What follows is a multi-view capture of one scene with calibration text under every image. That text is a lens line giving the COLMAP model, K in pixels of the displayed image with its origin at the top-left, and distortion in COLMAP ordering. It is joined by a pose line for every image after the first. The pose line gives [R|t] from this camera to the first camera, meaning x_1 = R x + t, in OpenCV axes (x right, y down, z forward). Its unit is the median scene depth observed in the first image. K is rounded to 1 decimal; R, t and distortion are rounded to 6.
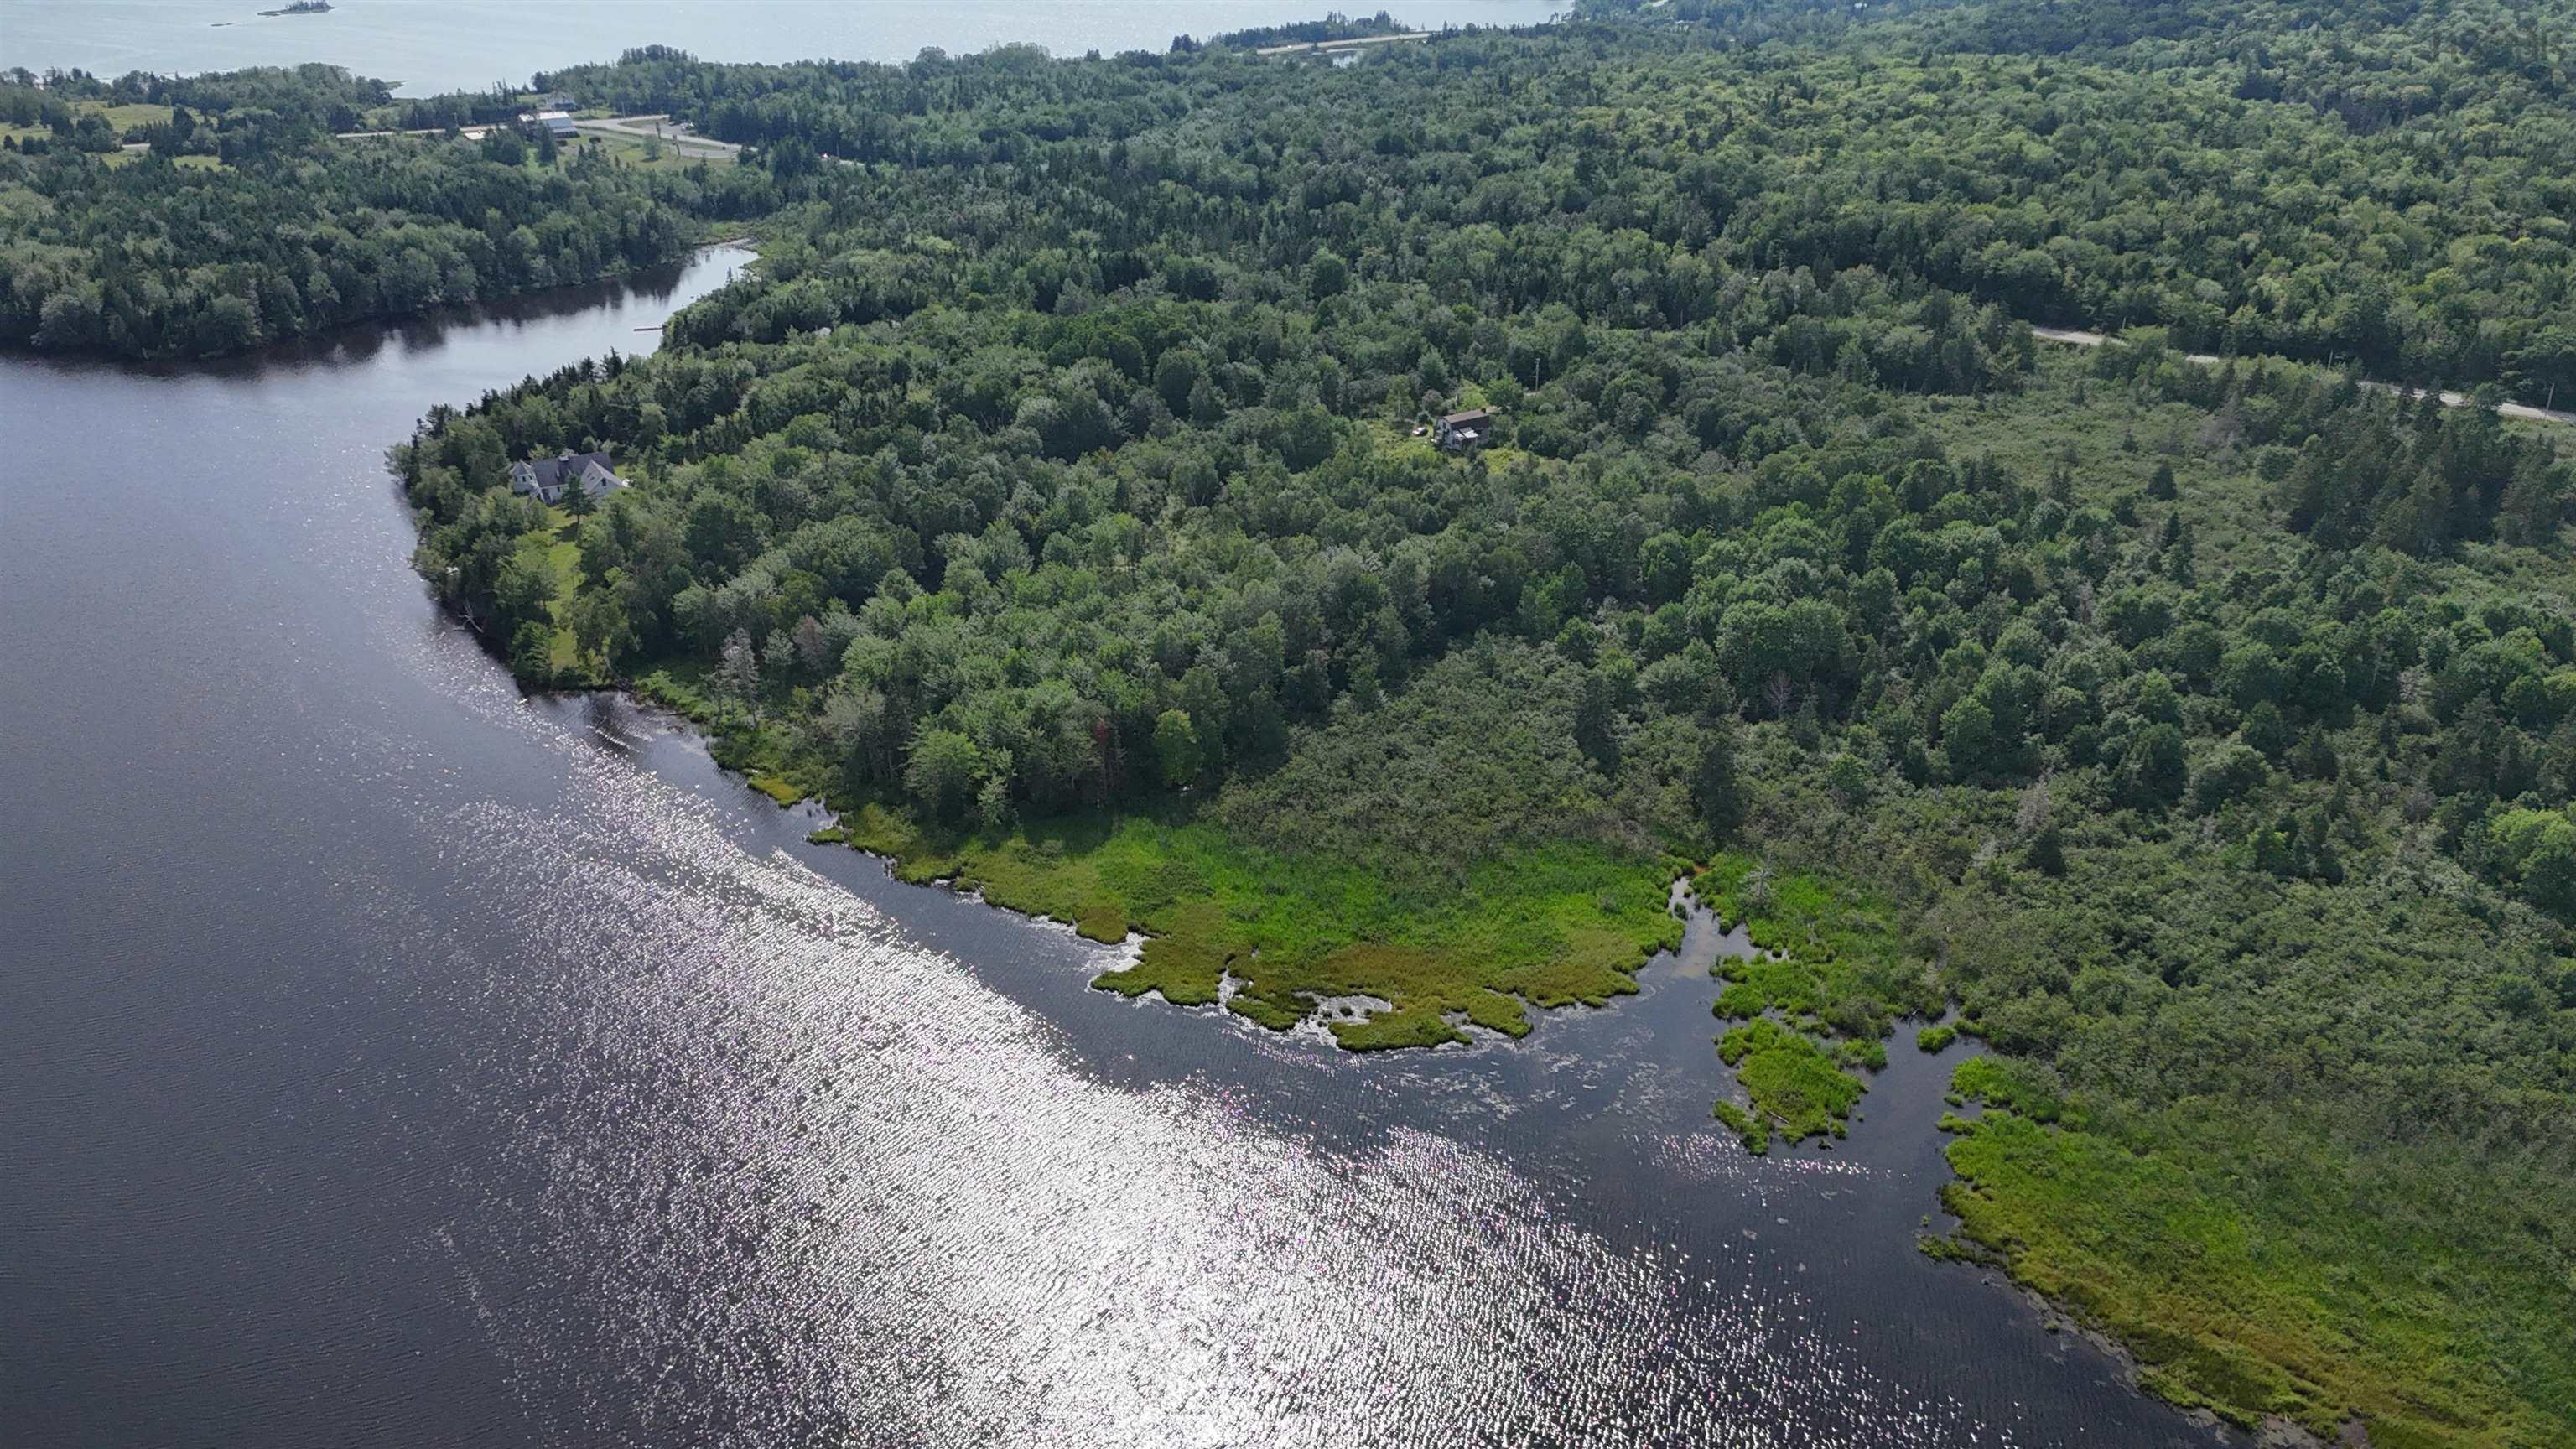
lens RADIAL K [[1800.1, 0, 1288.0], [0, 1800.1, 724.5], [0, 0, 1]] dist [0.119105, -0.149246]
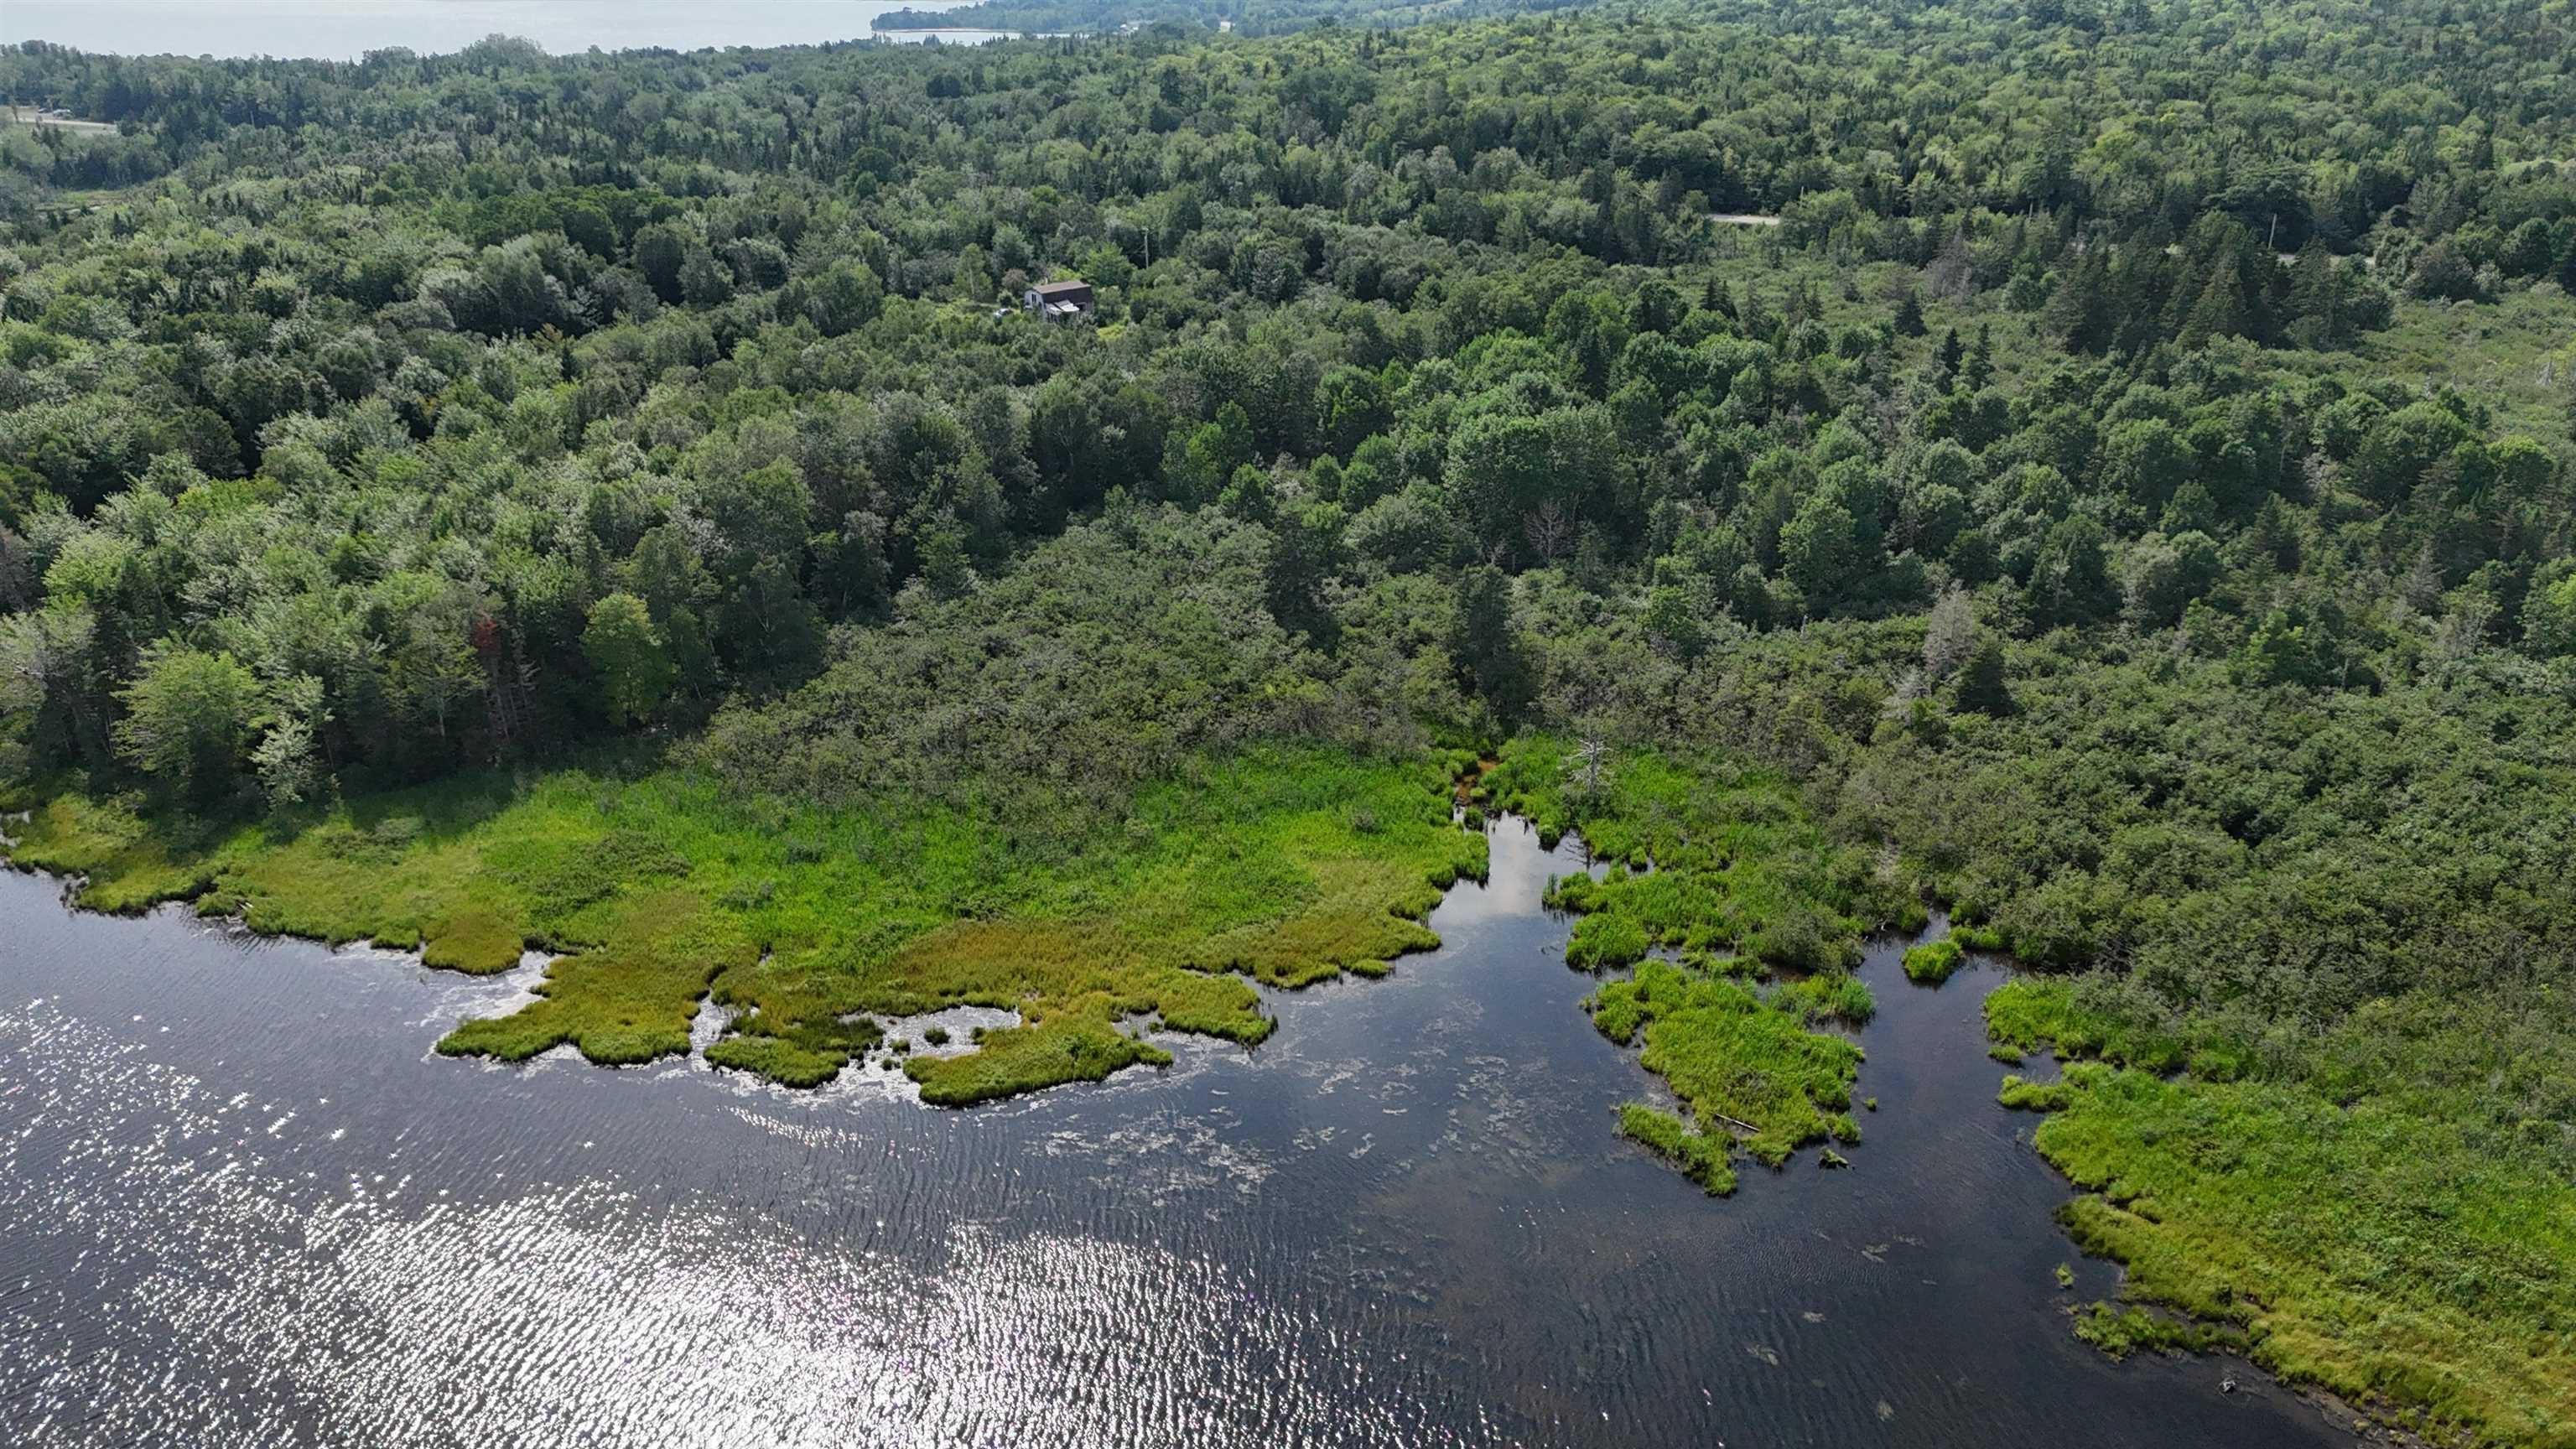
lens RADIAL K [[1800.1, 0, 1288.0], [0, 1800.1, 724.5], [0, 0, 1]] dist [0.119105, -0.149246]
pose [[0.974215, -0.075825, 0.212499, 0.021768], [0.086187, 0.995479, -0.039913, 0.079126], [-0.208512, 0.057199, 0.976346, 0.360883]]
